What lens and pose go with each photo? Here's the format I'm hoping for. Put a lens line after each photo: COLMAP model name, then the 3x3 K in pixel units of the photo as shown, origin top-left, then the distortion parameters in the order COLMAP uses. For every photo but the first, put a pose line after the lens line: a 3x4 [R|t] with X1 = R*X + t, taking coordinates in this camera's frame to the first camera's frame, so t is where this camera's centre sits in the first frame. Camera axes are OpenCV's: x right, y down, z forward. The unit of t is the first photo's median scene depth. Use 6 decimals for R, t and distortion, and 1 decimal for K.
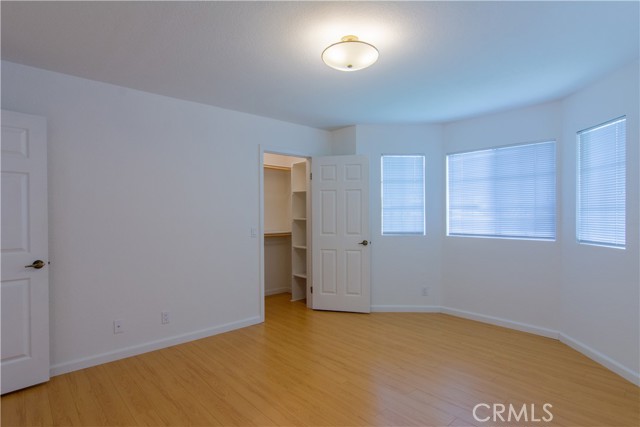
lens RADIAL K [[339.9, 0, 320.0], [0, 339.9, 213.5], [0, 0, 1]] dist [0.000906, -0.000297]
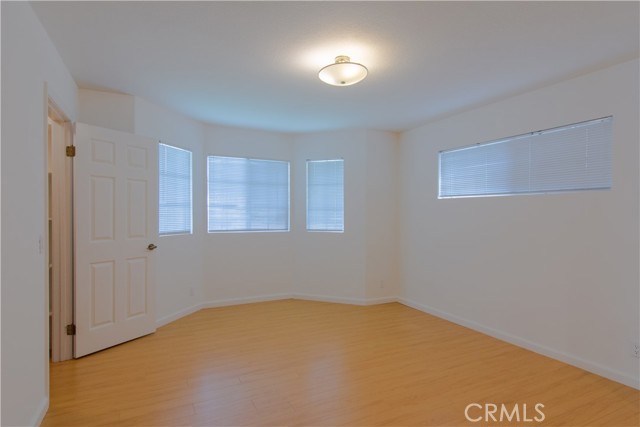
lens RADIAL K [[339.9, 0, 320.0], [0, 339.9, 213.5], [0, 0, 1]] dist [0.000906, -0.000297]
pose [[0.260025, 0.001247, 0.965601, -0.578838], [-0.007991, 0.999968, 0.000861, 0.002838], [-0.965569, -0.007940, 0.260026, 0.427759]]
